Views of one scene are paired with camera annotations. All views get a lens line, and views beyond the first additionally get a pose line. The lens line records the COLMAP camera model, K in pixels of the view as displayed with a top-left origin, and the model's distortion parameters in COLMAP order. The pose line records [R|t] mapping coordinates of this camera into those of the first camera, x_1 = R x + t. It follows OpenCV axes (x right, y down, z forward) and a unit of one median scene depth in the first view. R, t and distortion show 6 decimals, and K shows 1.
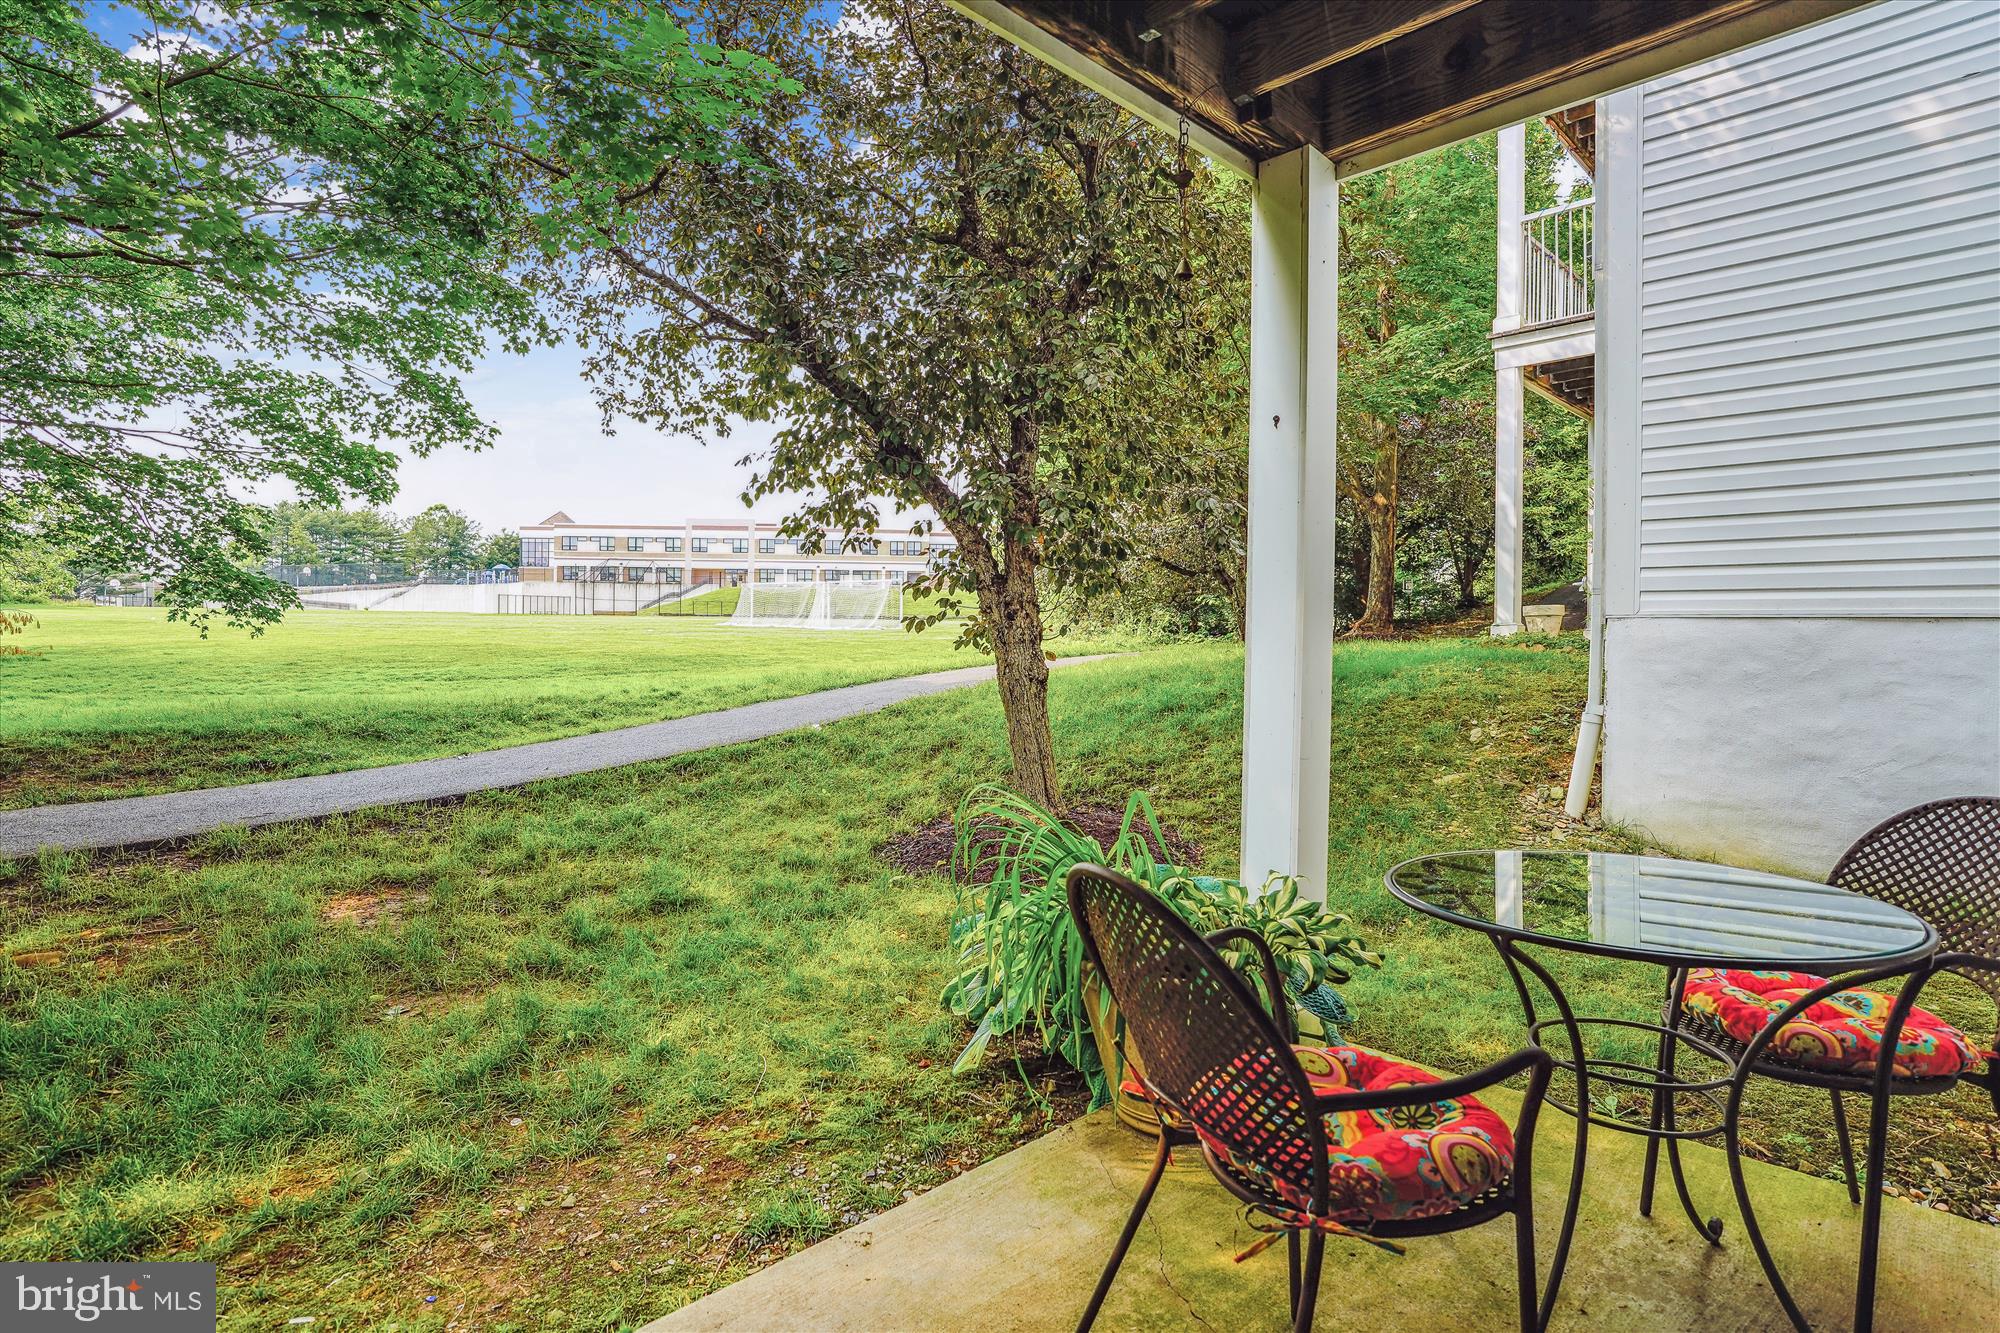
lens RADIAL K [[1002.3, 0, 992.7], [0, 1002.3, 647.7], [0, 0, 1]] dist [-0.042388, 0.010072]
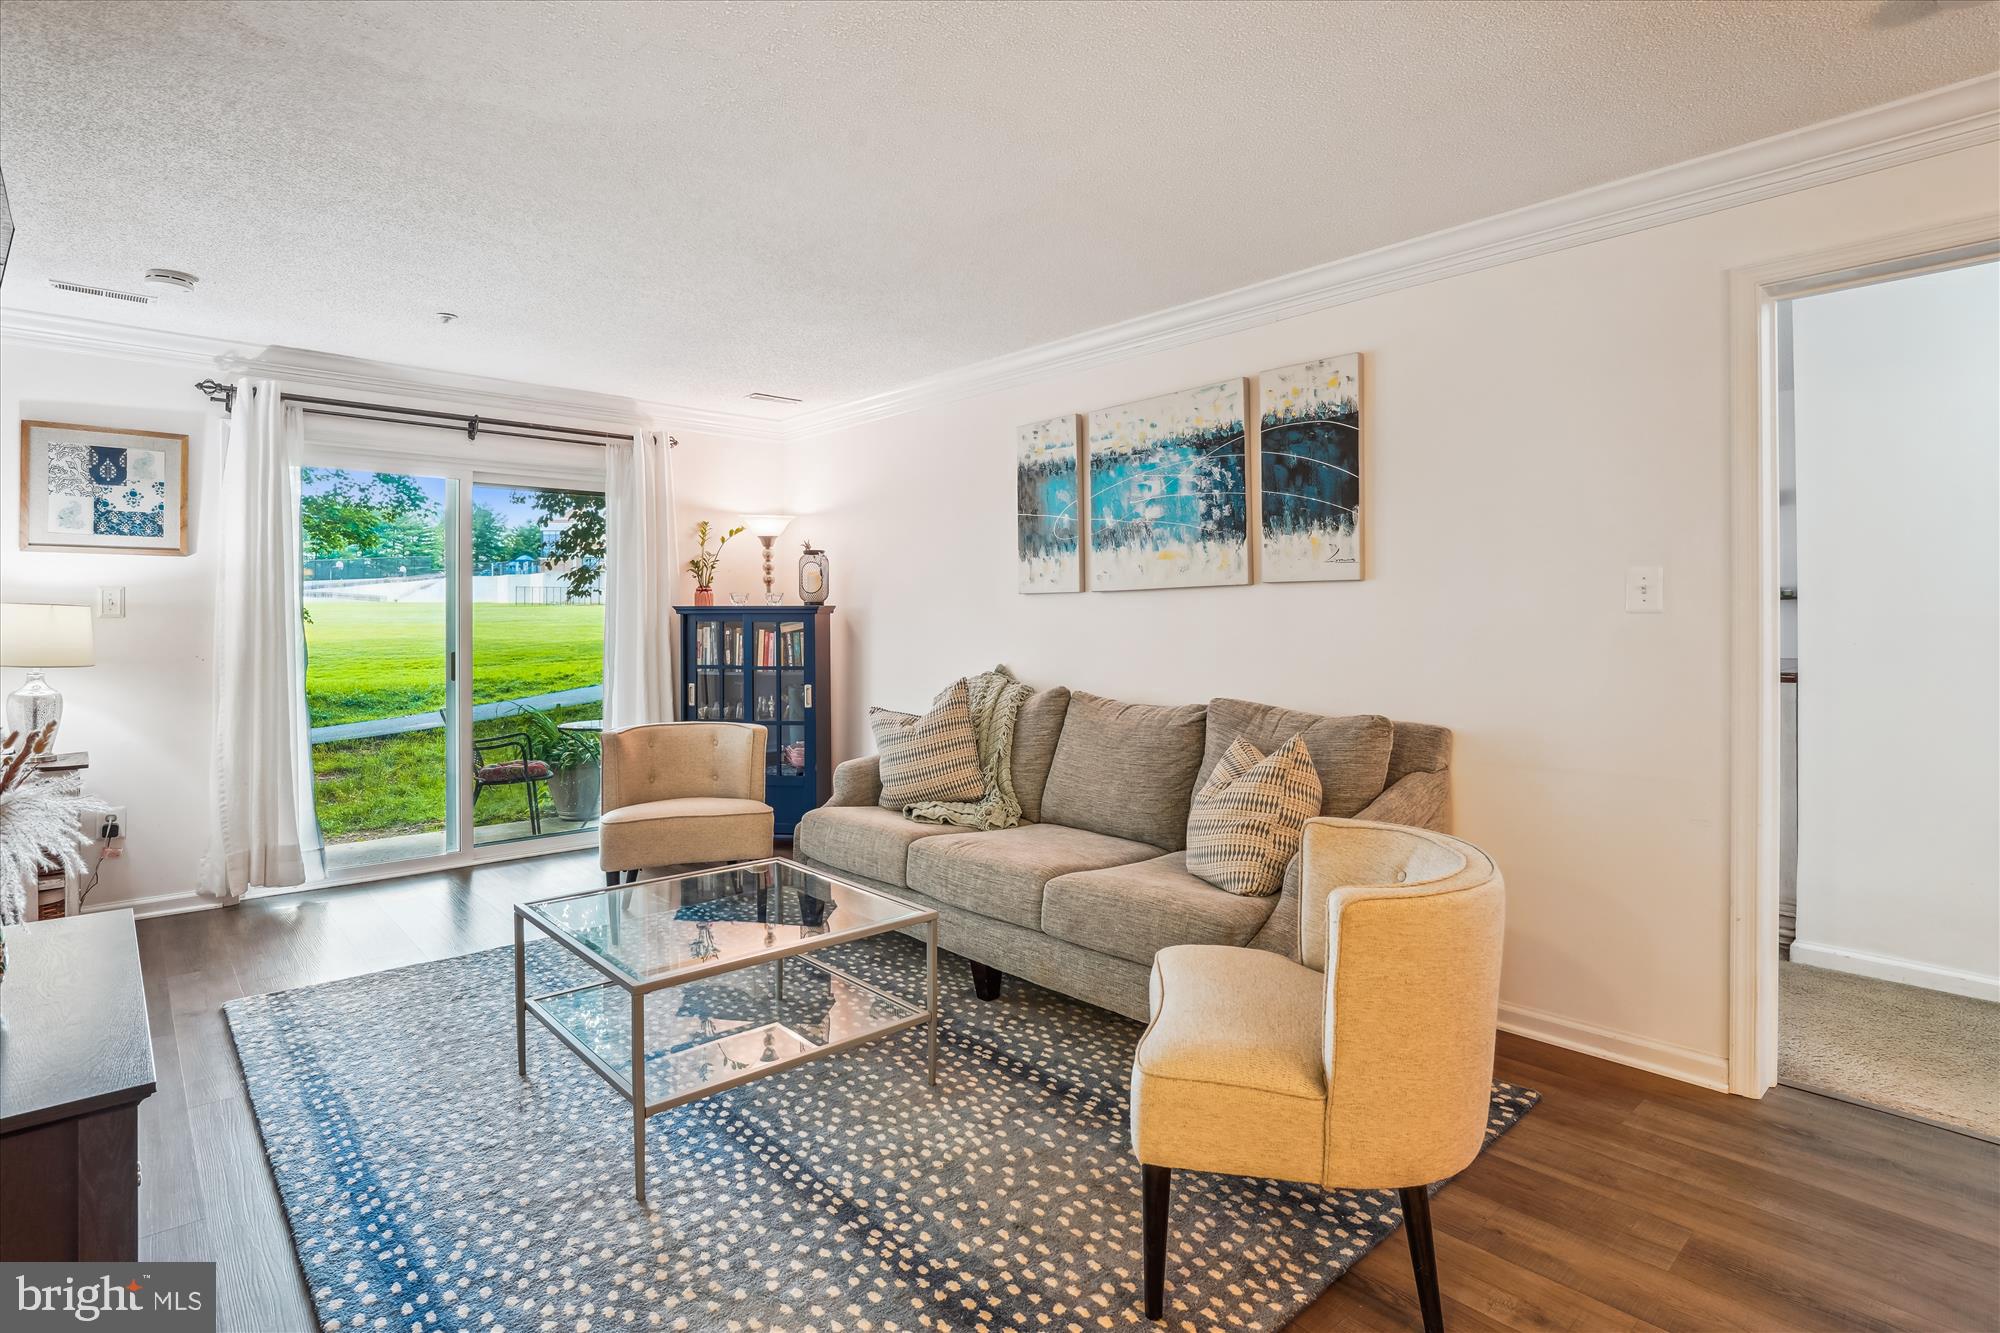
lens RADIAL K [[1000.6, 0, 998.7], [0, 1000.6, 605.1], [0, 0, 1]] dist [-0.022680, 0.000943]
pose [[0.999609, -0.014655, -0.023802, 0.332779], [0.014123, 0.999651, -0.022338, -0.015161], [0.024121, 0.021993, 0.999467, -0.423715]]
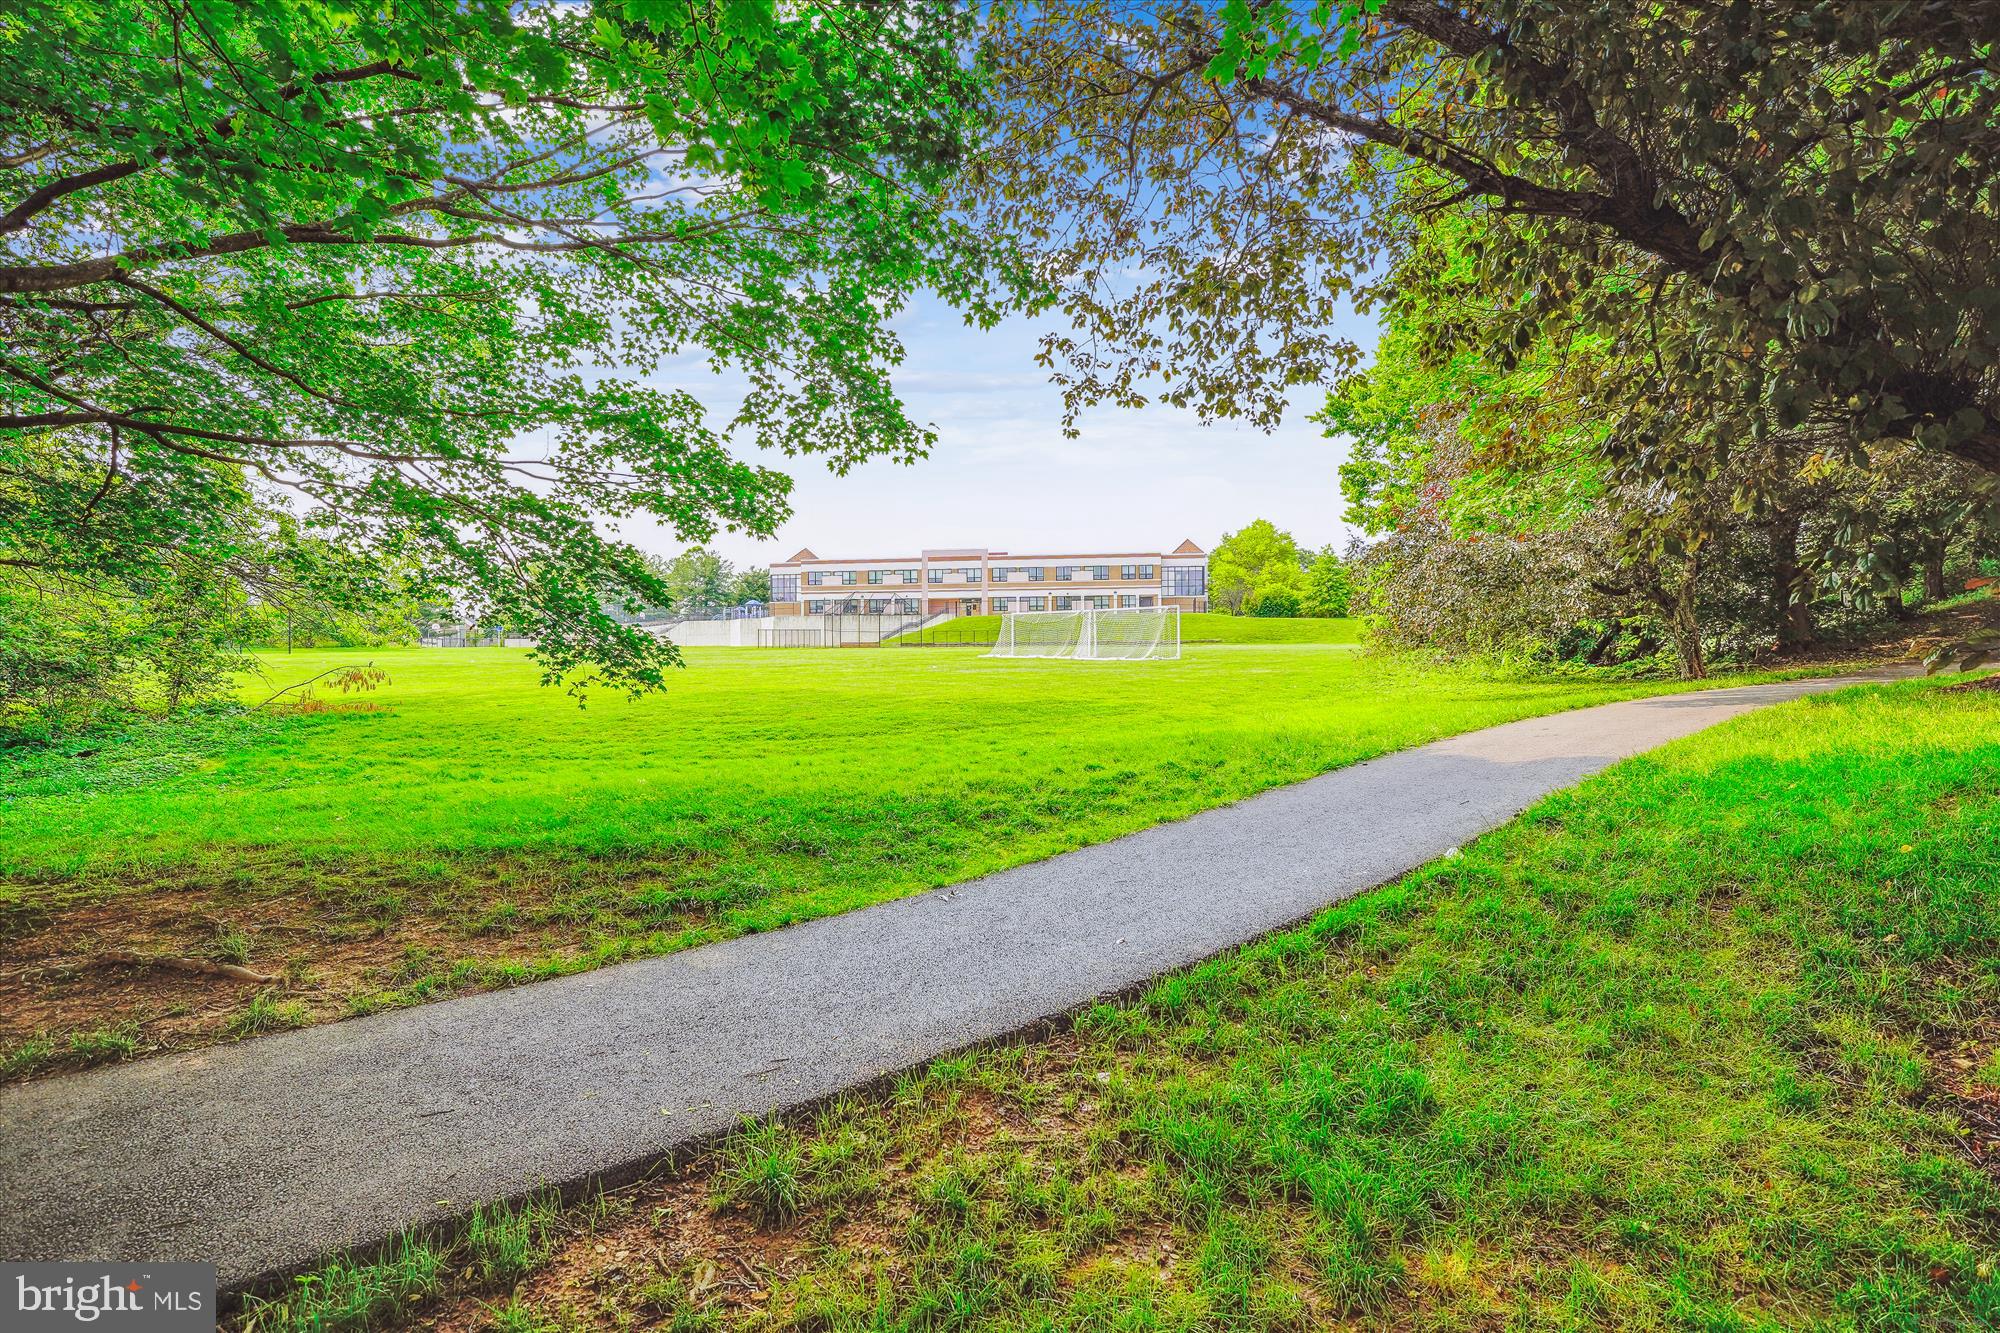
lens RADIAL K [[979.2, 0, 1003.8], [0, 979.2, 652.0], [0, 0, 1]] dist [-0.035950, 0.007927]
pose [[0.980189, -0.019134, -0.197138, -0.253085], [0.015519, 0.999682, -0.019868, -0.030076], [0.197456, 0.016416, 0.980174, 0.227397]]
